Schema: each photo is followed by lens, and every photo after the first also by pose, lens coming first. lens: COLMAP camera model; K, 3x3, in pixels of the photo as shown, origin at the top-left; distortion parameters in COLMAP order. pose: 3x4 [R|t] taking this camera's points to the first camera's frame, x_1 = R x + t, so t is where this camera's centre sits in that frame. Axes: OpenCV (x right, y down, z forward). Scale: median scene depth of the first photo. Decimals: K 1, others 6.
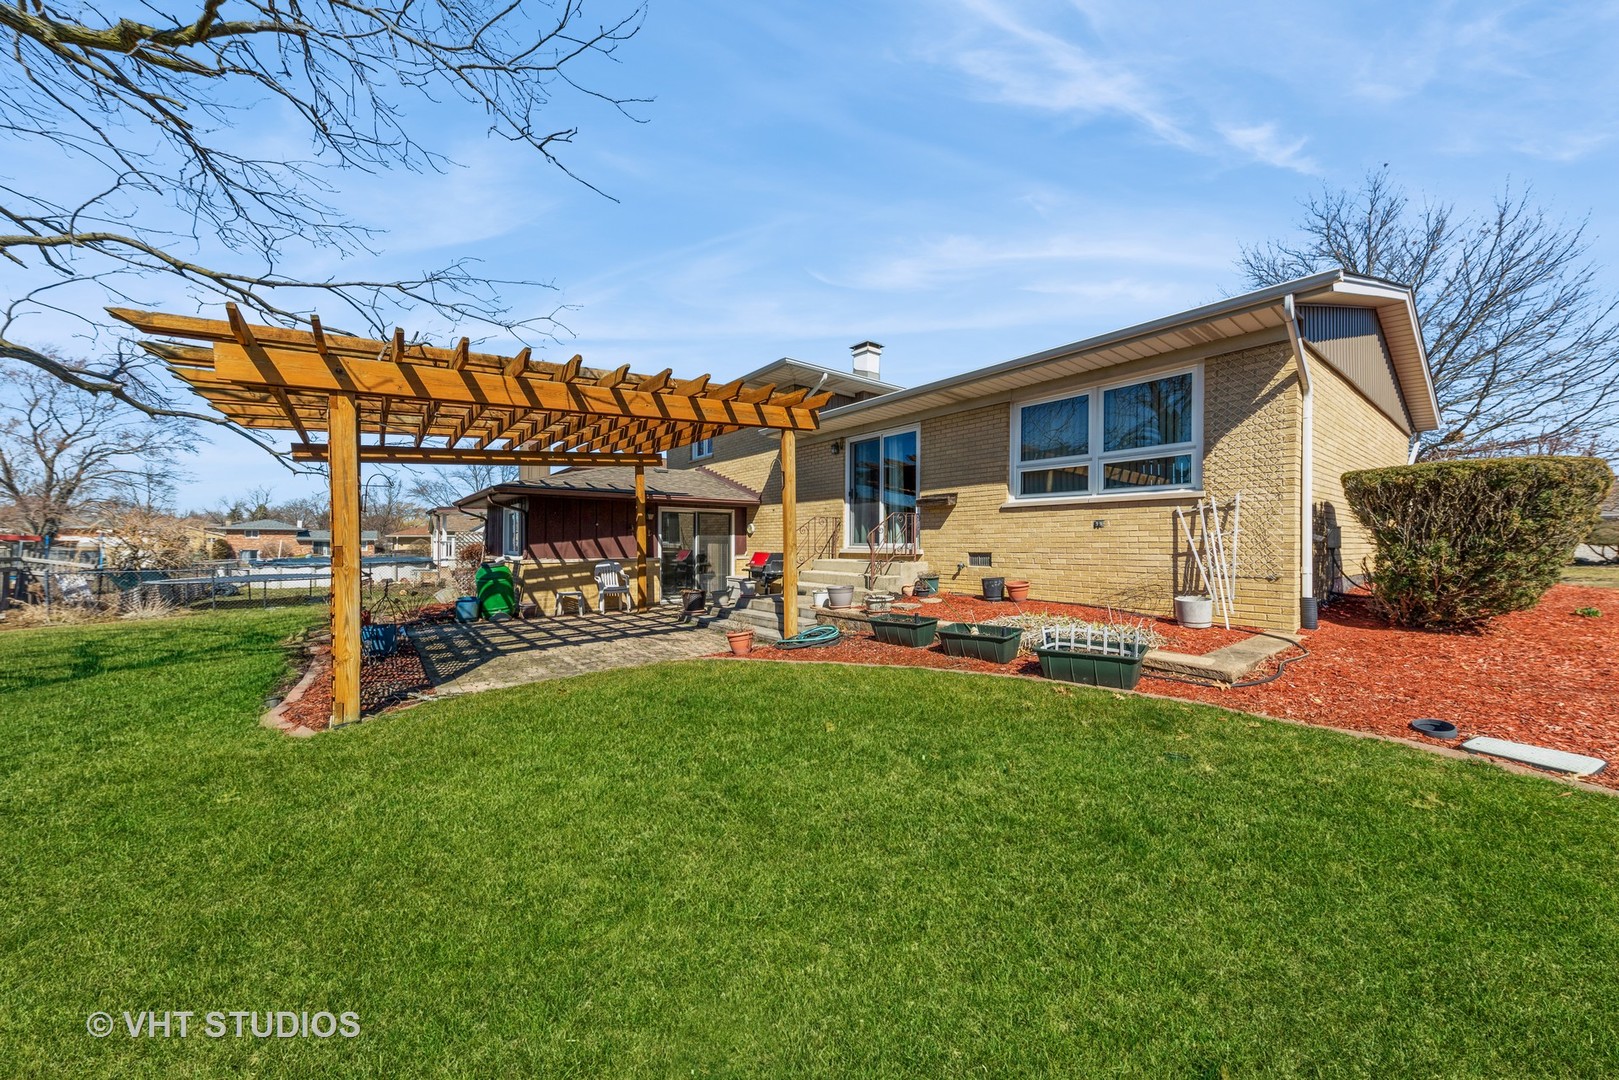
lens RADIAL K [[560.1, 0, 804.7], [0, 560.1, 536.8], [0, 0, 1]] dist [-0.011828, -0.000360]
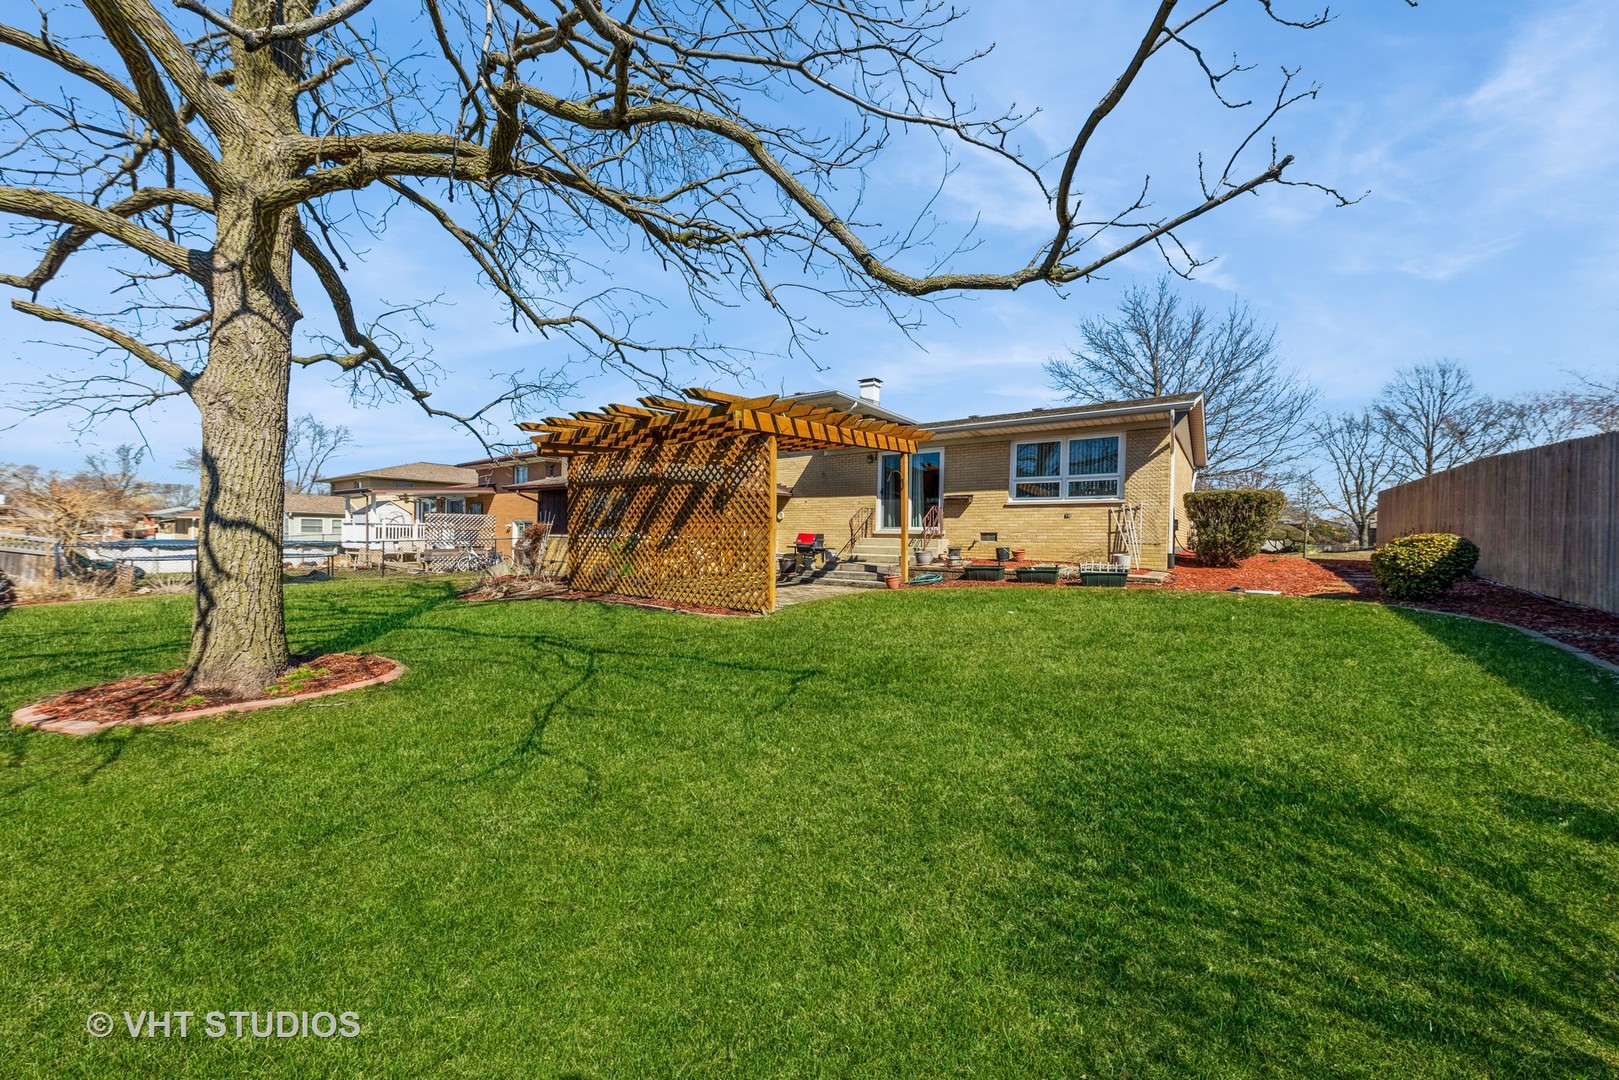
lens RADIAL K [[560.1, 0, 813.5], [0, 560.1, 538.6], [0, 0, 1]] dist [-0.011828, -0.000360]
pose [[0.961152, 0.011049, 0.275800, -0.595810], [-0.015716, 0.999768, 0.014719, 0.029121], [-0.275573, -0.018481, 0.961102, -0.394016]]
